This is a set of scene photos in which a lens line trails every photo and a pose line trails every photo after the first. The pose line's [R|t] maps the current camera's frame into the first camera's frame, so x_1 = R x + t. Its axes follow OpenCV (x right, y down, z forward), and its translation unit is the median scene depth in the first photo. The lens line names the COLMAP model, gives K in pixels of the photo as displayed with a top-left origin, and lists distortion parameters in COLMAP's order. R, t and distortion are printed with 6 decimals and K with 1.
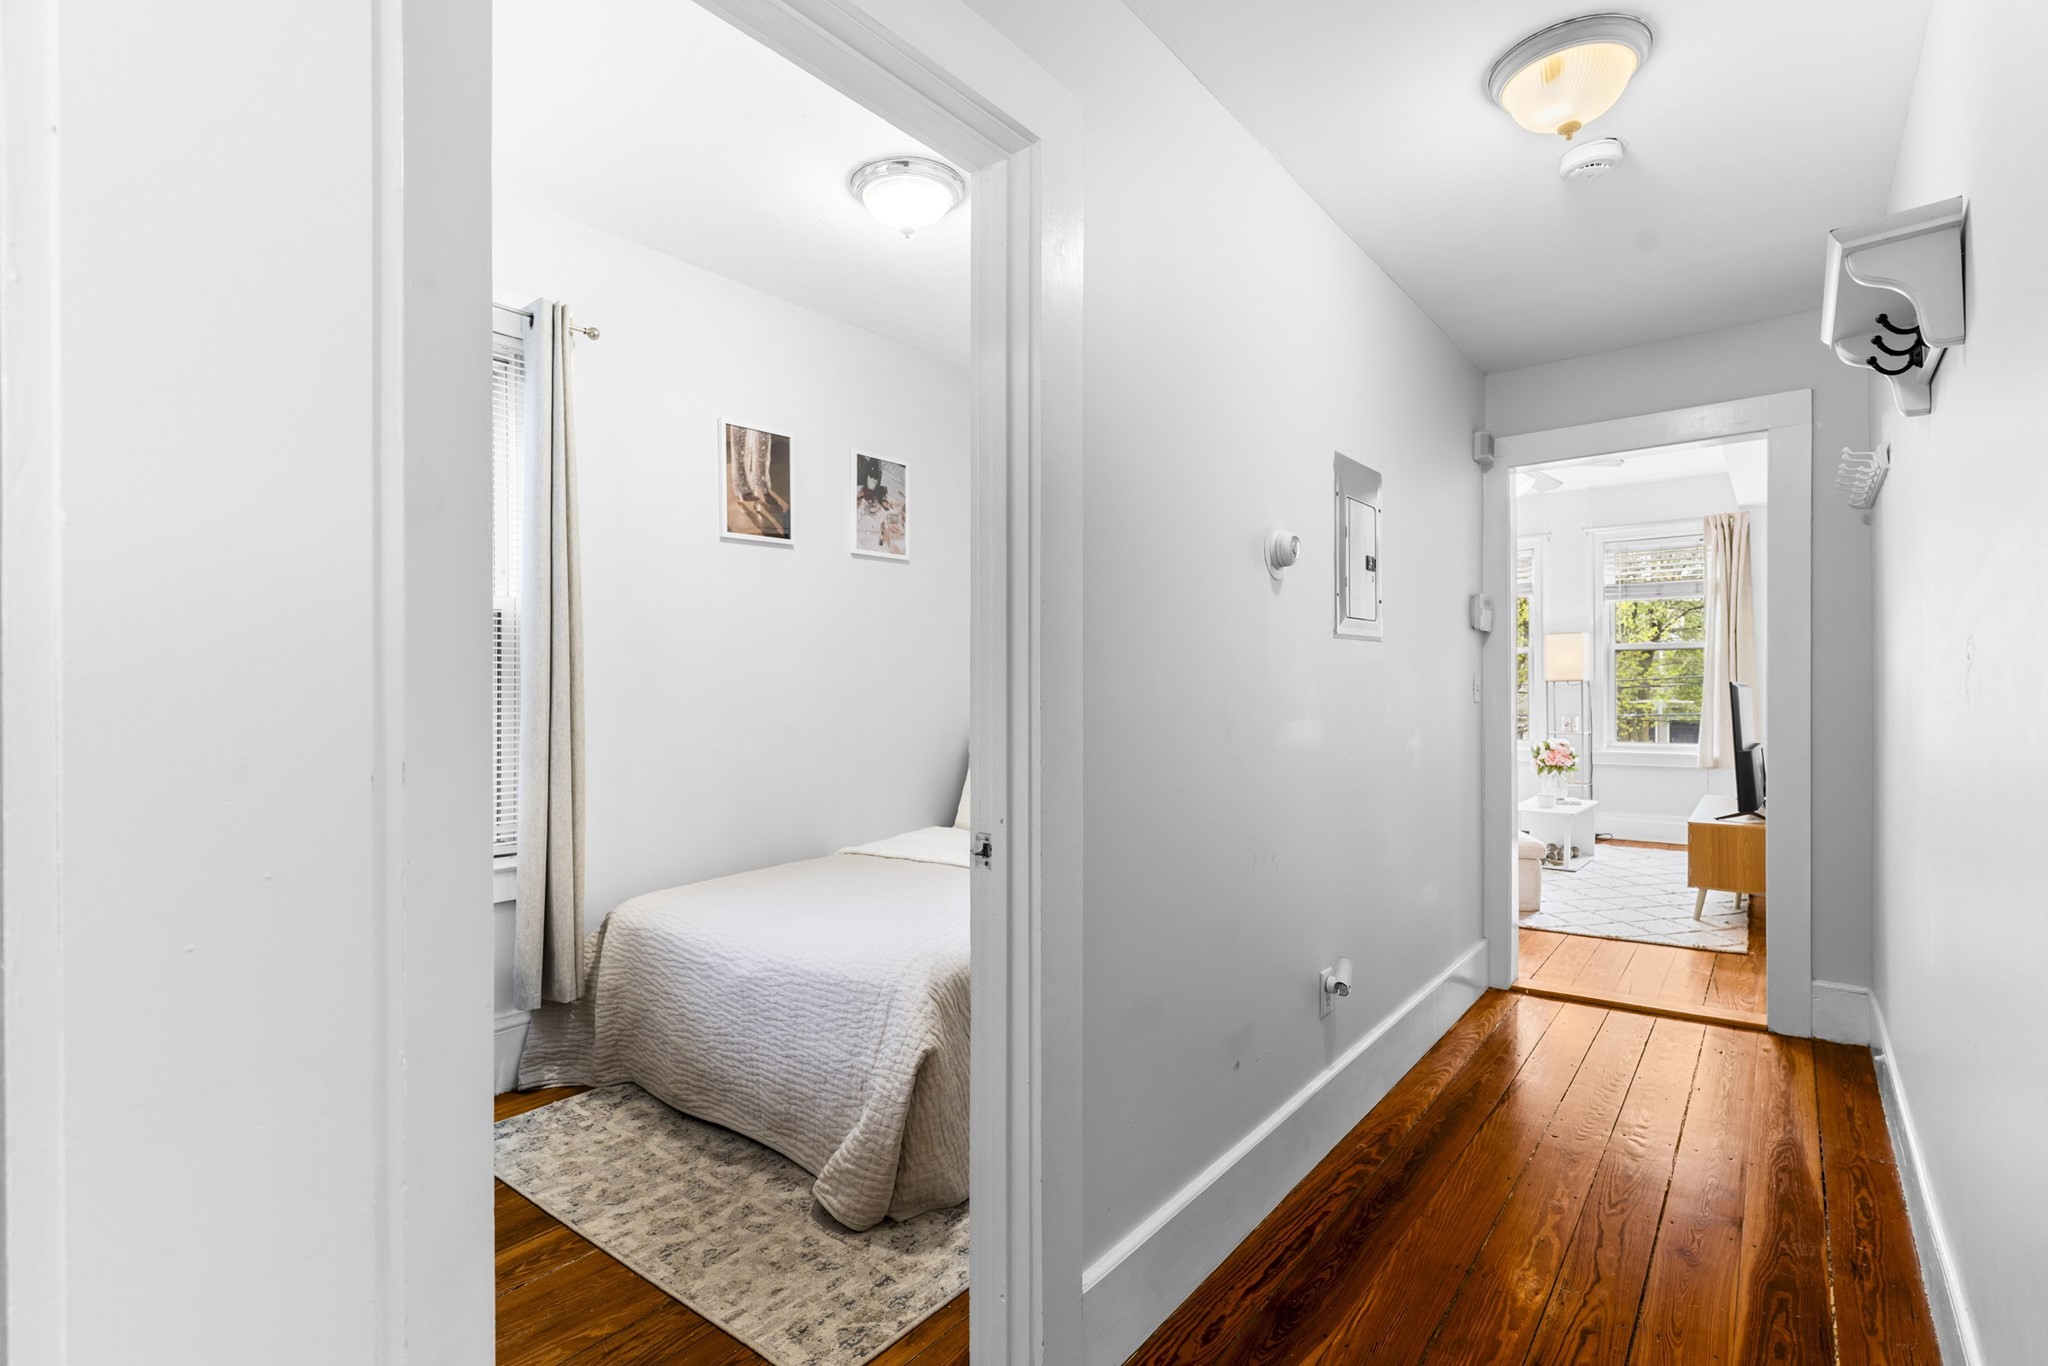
lens RADIAL K [[969.5, 0, 1030.4], [0, 969.5, 687.1], [0, 0, 1]] dist [0.003973, -0.000065]
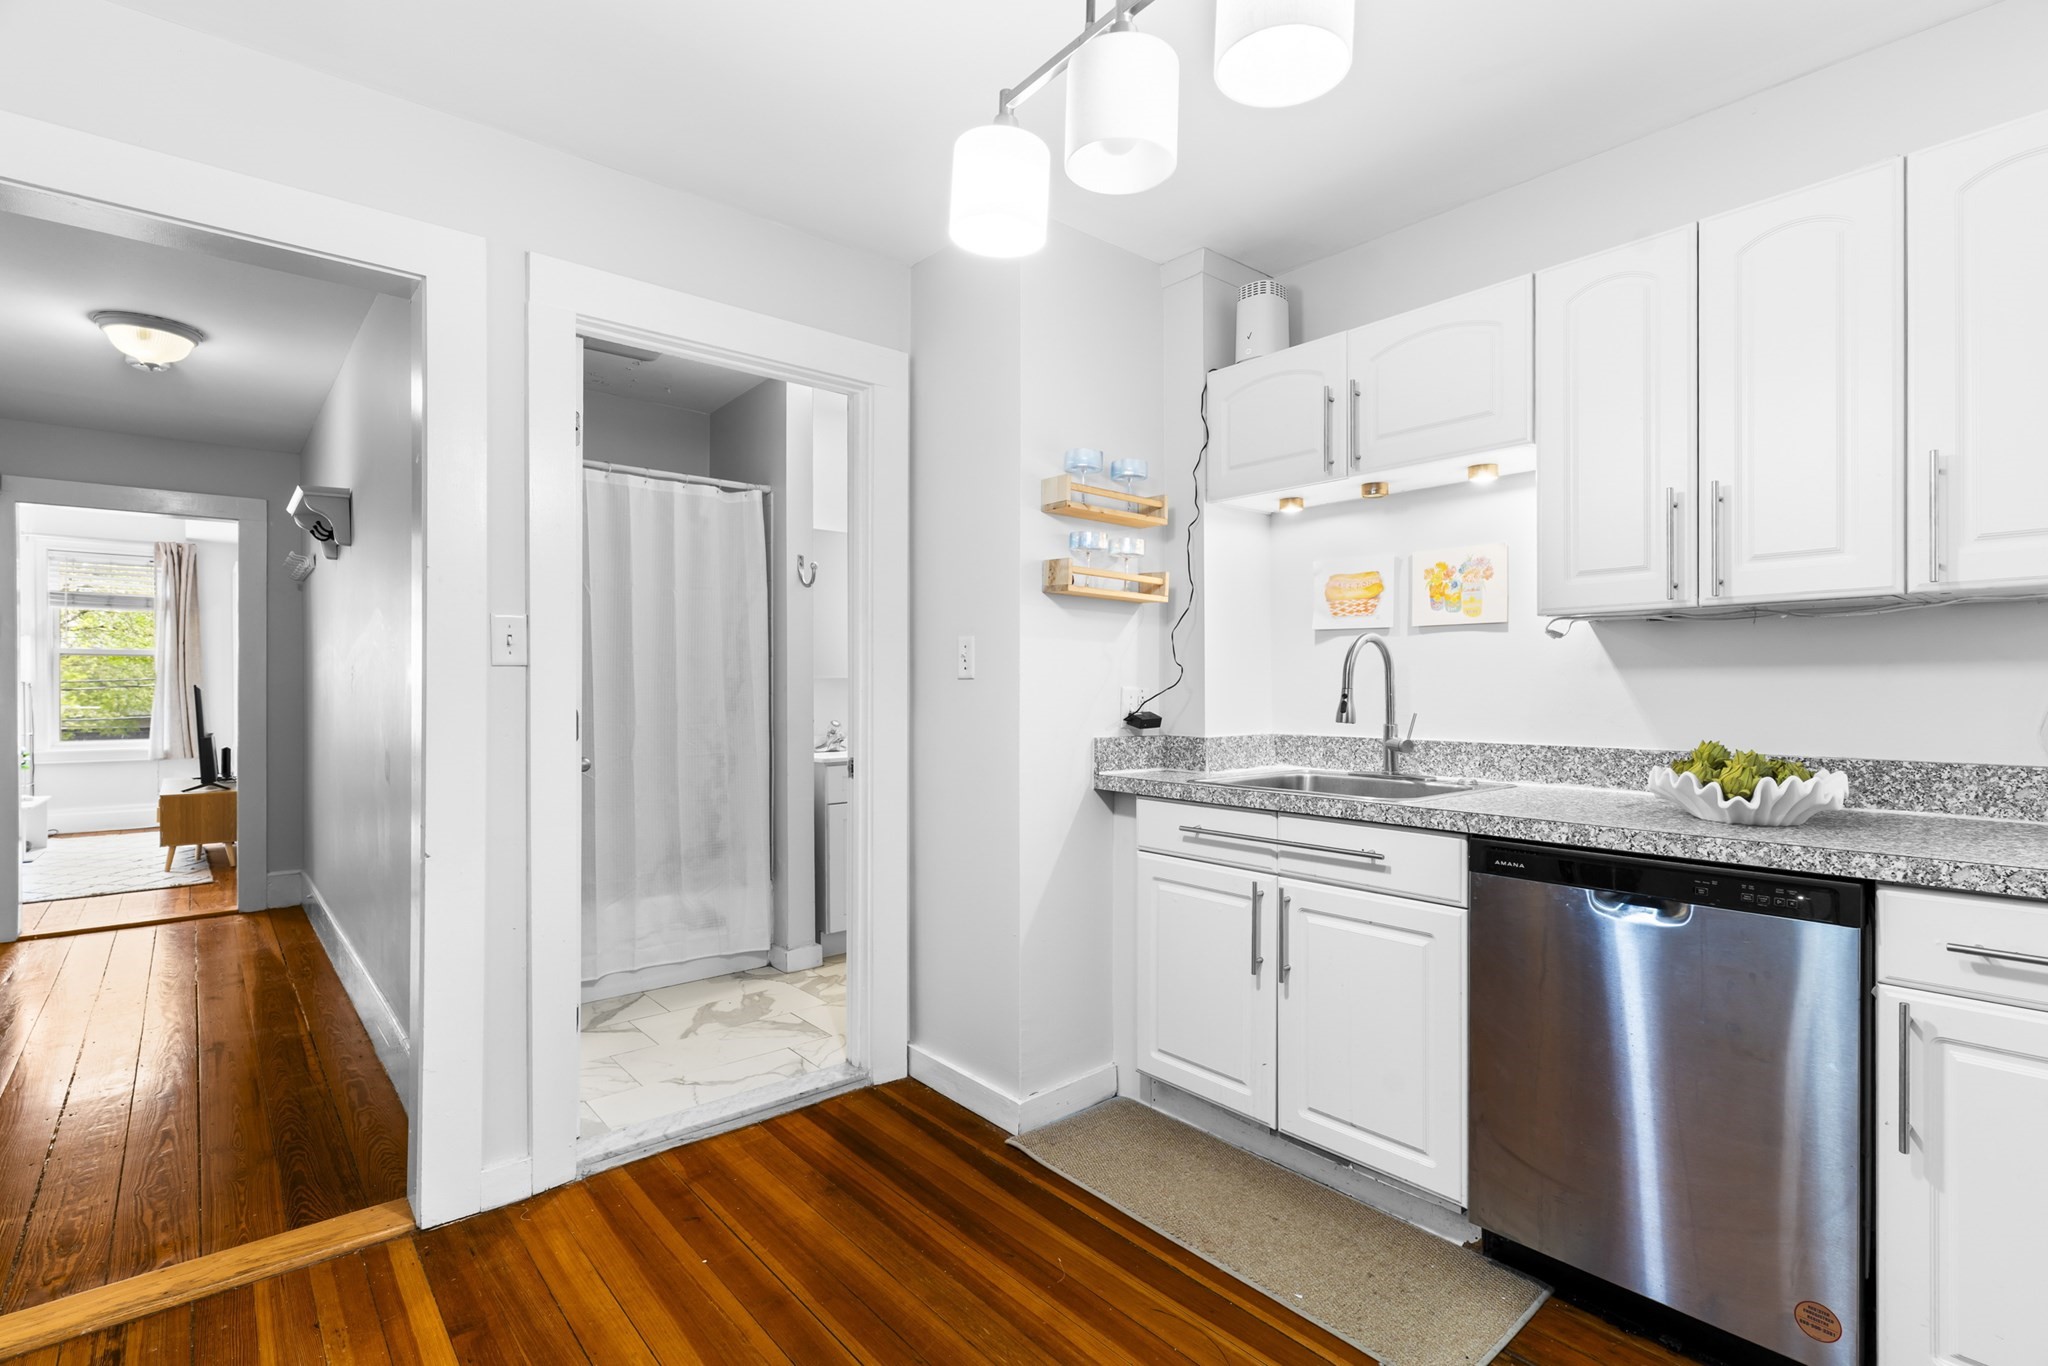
lens RADIAL K [[973.1, 0, 1031.9], [0, 973.1, 699.8], [0, 0, 1]] dist [0.001071, 0.000295]
pose [[0.195674, -0.003075, 0.980664, -0.456622], [-0.003874, 0.999985, 0.003908, 0.006271], [-0.980661, -0.004564, 0.195659, -0.478172]]
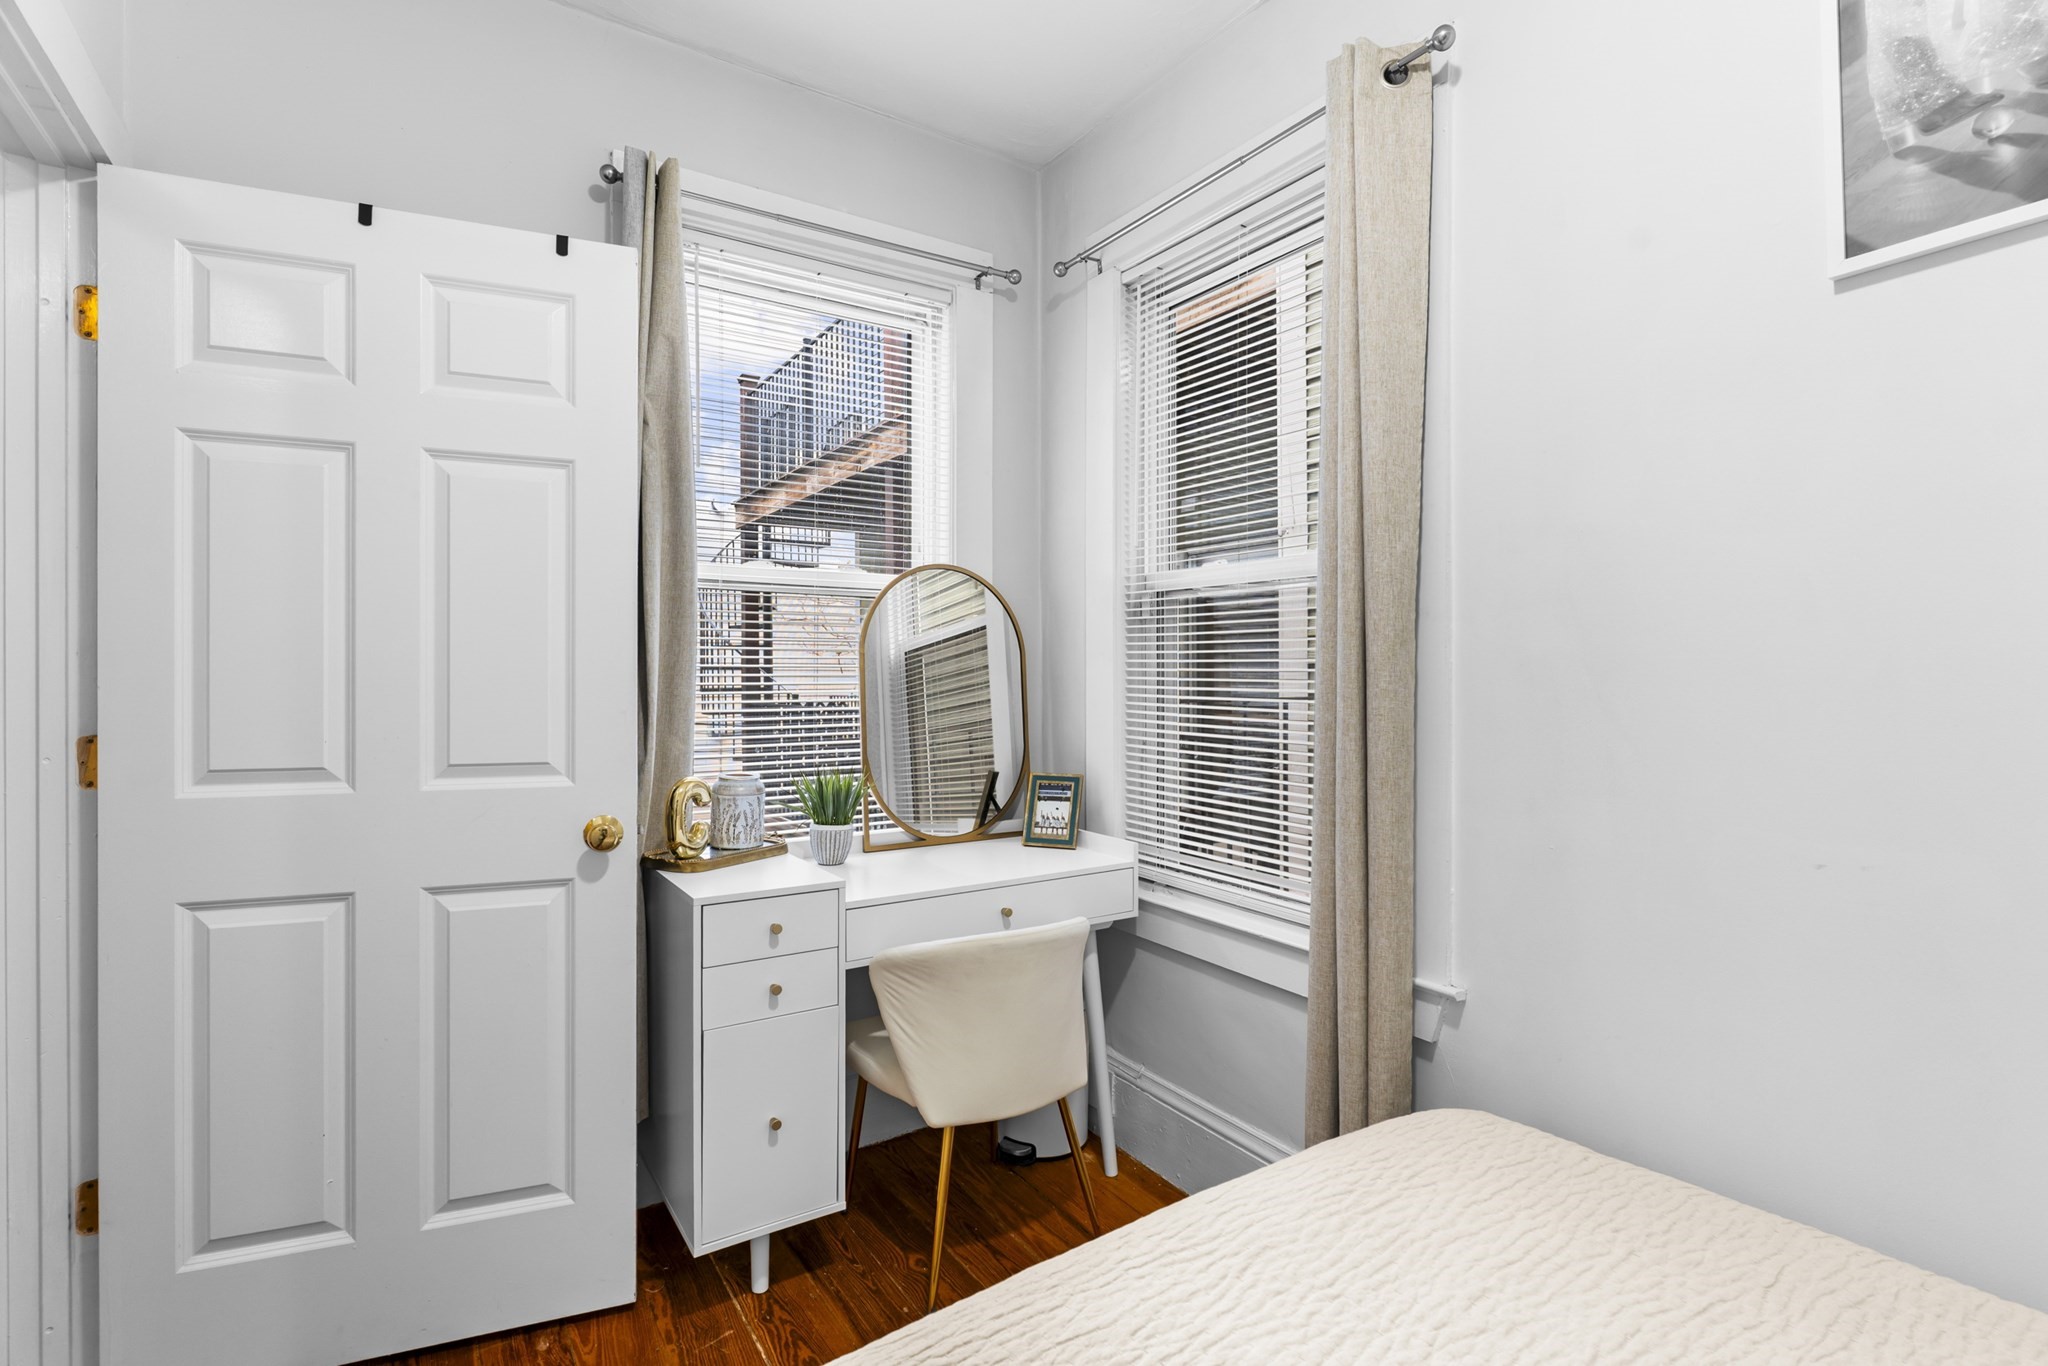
lens RADIAL K [[971.2, 0, 1038.2], [0, 971.2, 693.5], [0, 0, 1]] dist [0.001133, 0.000203]
pose [[-0.315890, 0.009983, -0.948743, 0.124310], [-0.004881, 0.999914, 0.012146, -0.001041], [0.948783, 0.008467, -0.315815, 0.812626]]
